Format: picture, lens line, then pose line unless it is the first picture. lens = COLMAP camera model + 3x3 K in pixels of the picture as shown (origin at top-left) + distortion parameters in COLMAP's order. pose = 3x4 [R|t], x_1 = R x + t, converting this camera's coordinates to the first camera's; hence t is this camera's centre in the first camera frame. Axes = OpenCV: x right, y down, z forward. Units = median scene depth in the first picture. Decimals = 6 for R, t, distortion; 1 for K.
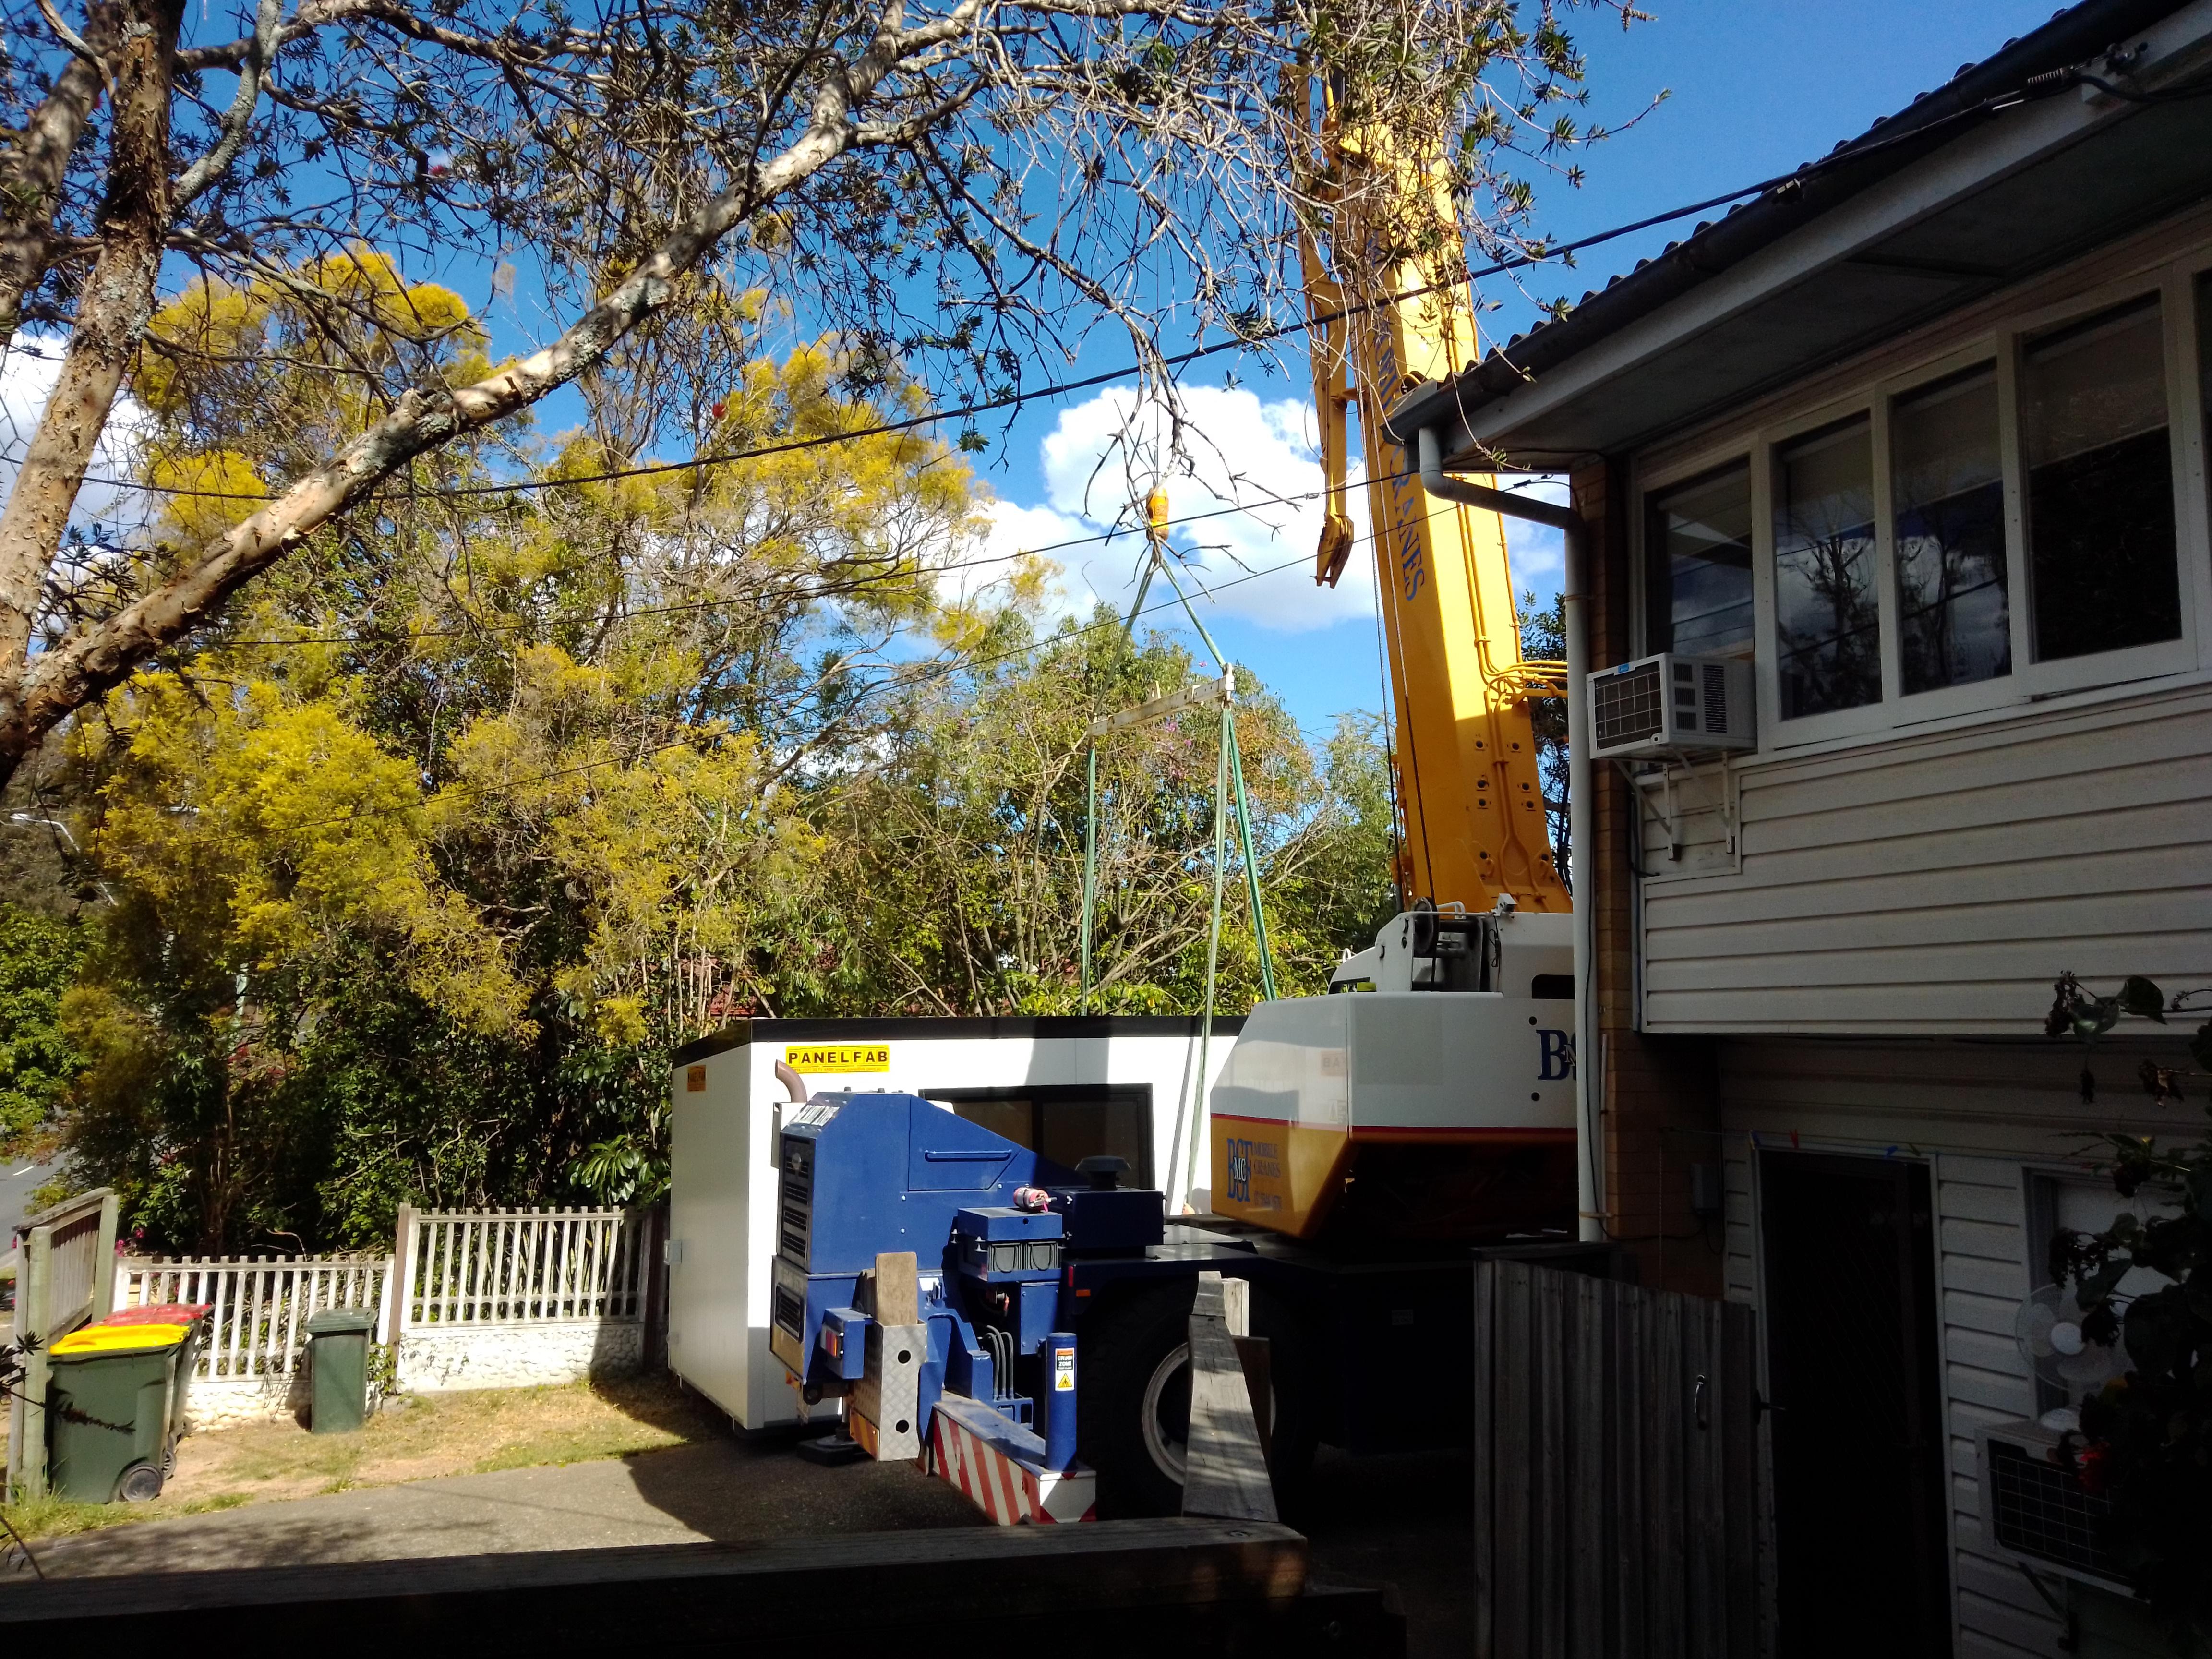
lens RADIAL K [[1726.5, 0, 1106.0], [0, 1726.5, 829.5], [0, 0, 1]] dist [0.034460, -0.002212]
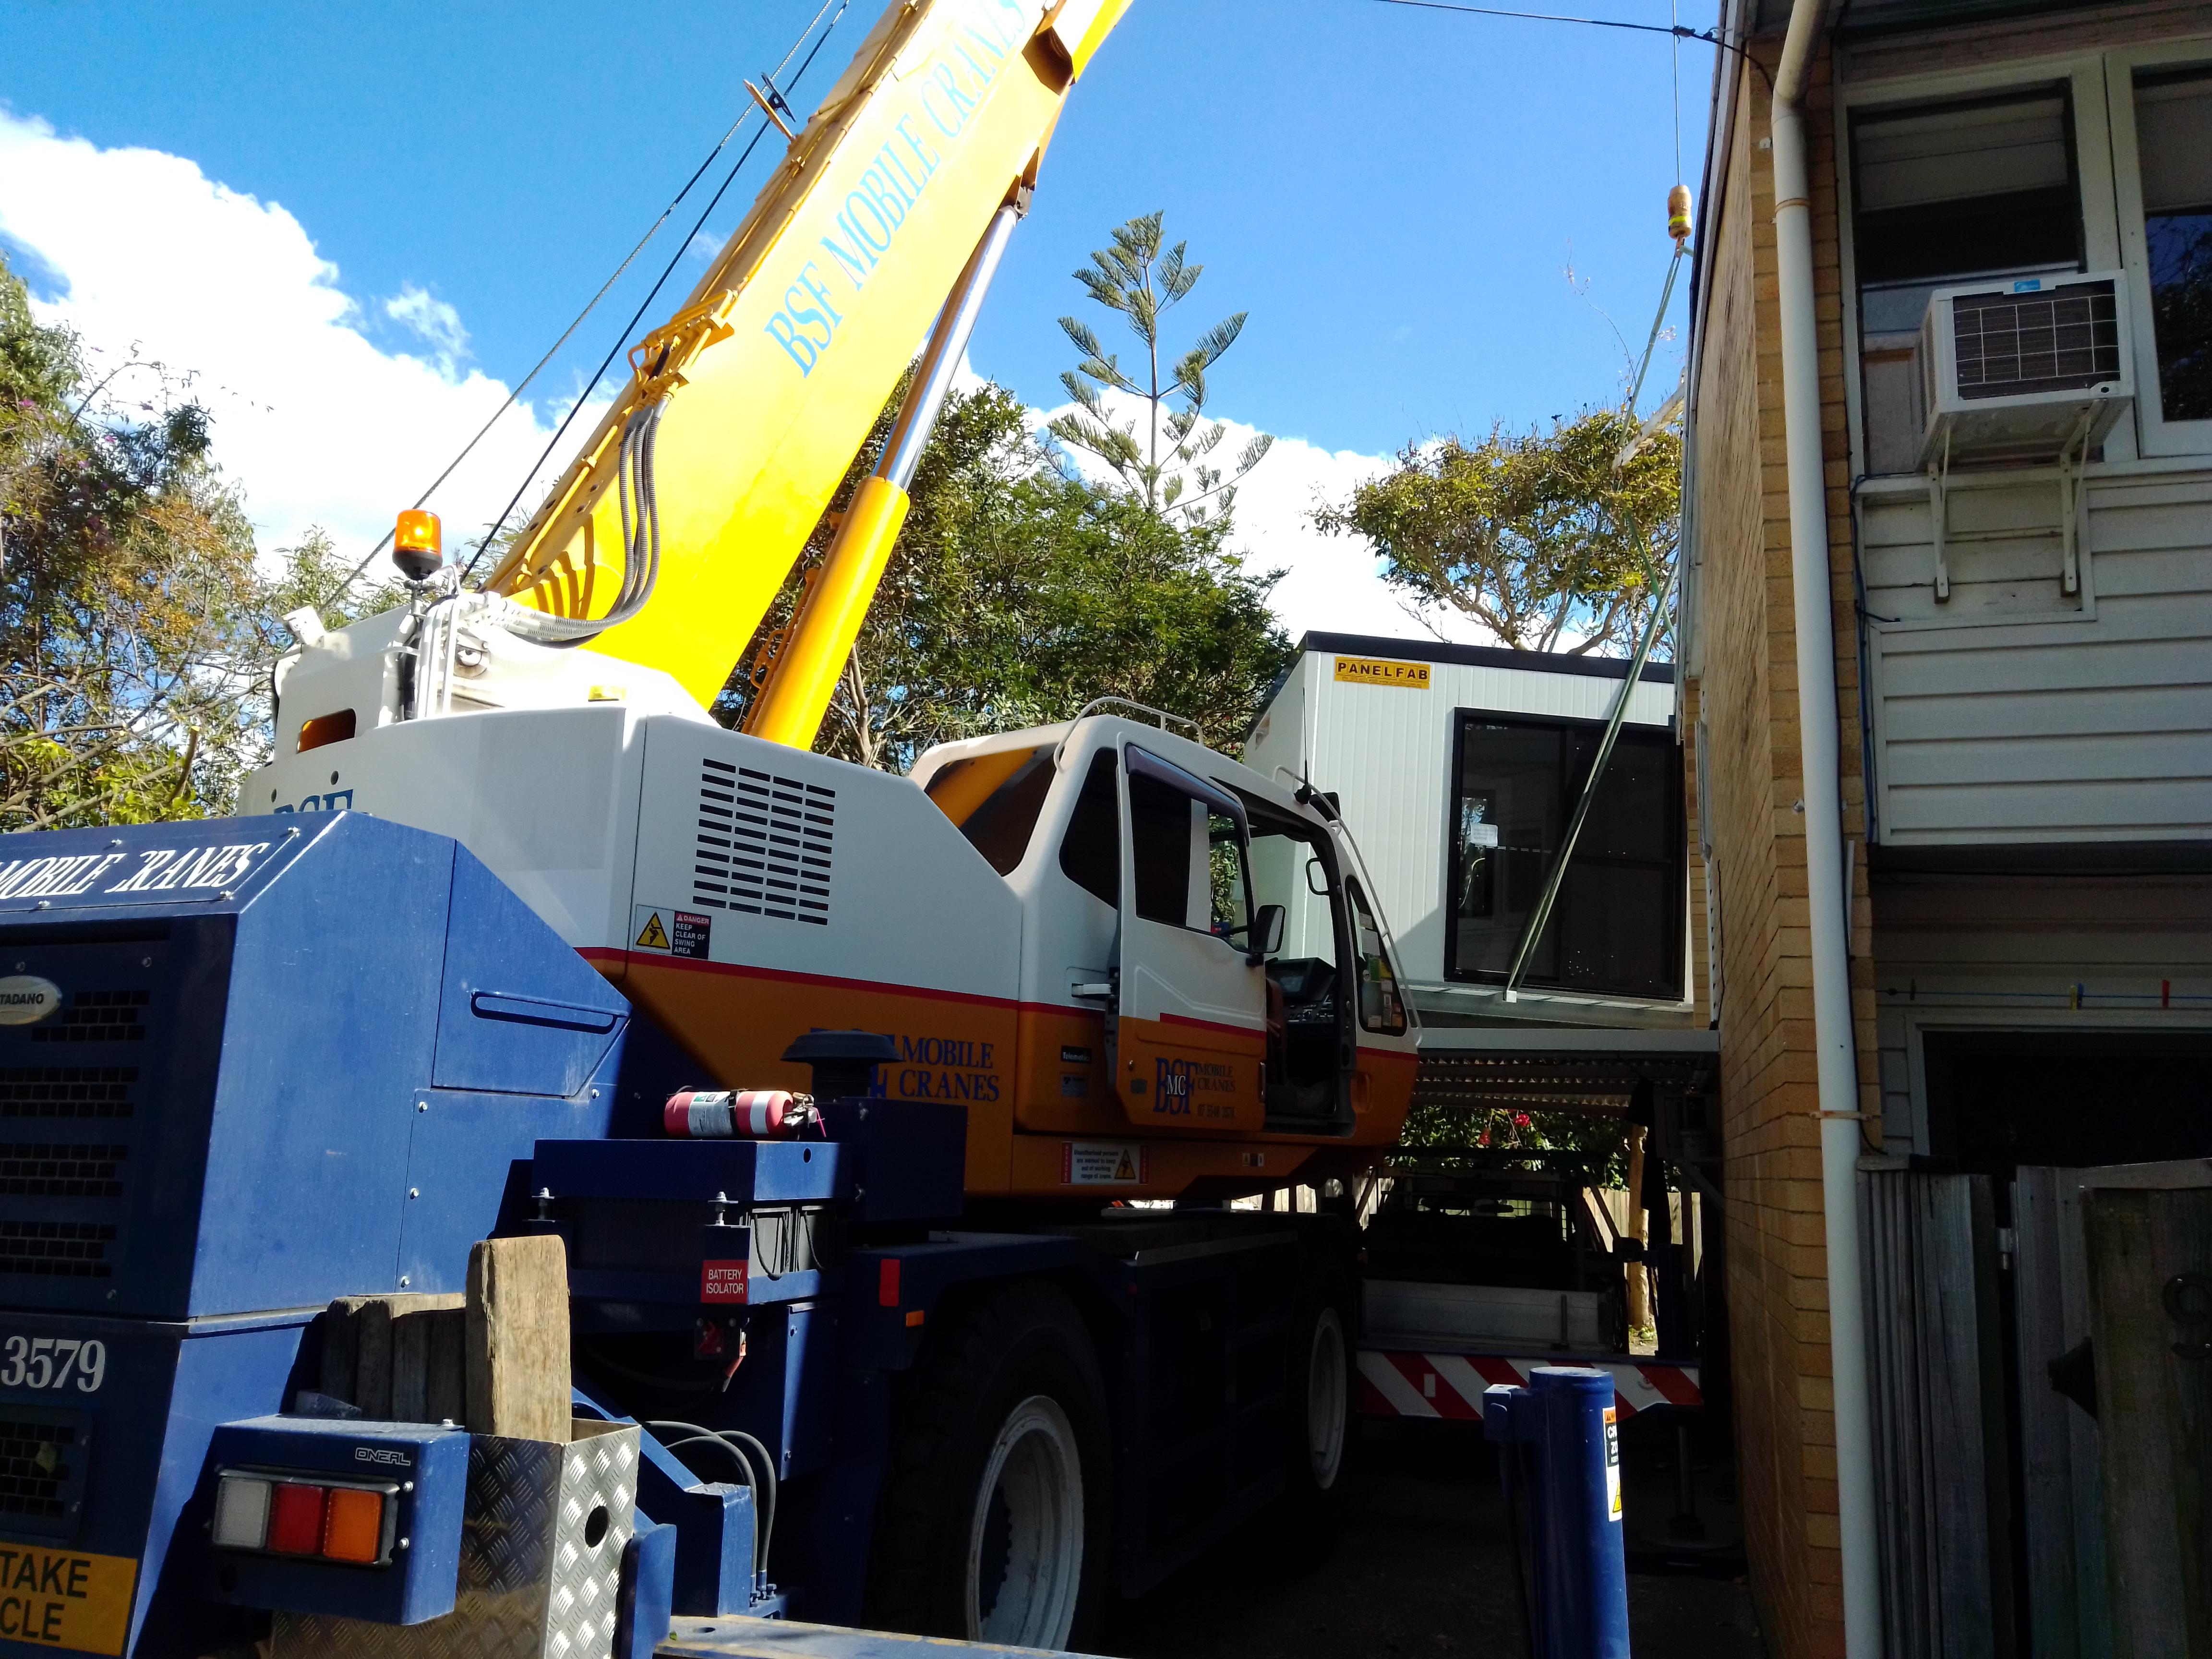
lens RADIAL K [[1726.5, 0, 1106.0], [0, 1726.5, 829.5], [0, 0, 1]] dist [0.034460, -0.002212]
pose [[0.637876, 0.157579, 0.753846, -0.411952], [-0.115511, 0.987346, -0.108647, 0.233534], [-0.761427, -0.017774, 0.648007, 0.848074]]
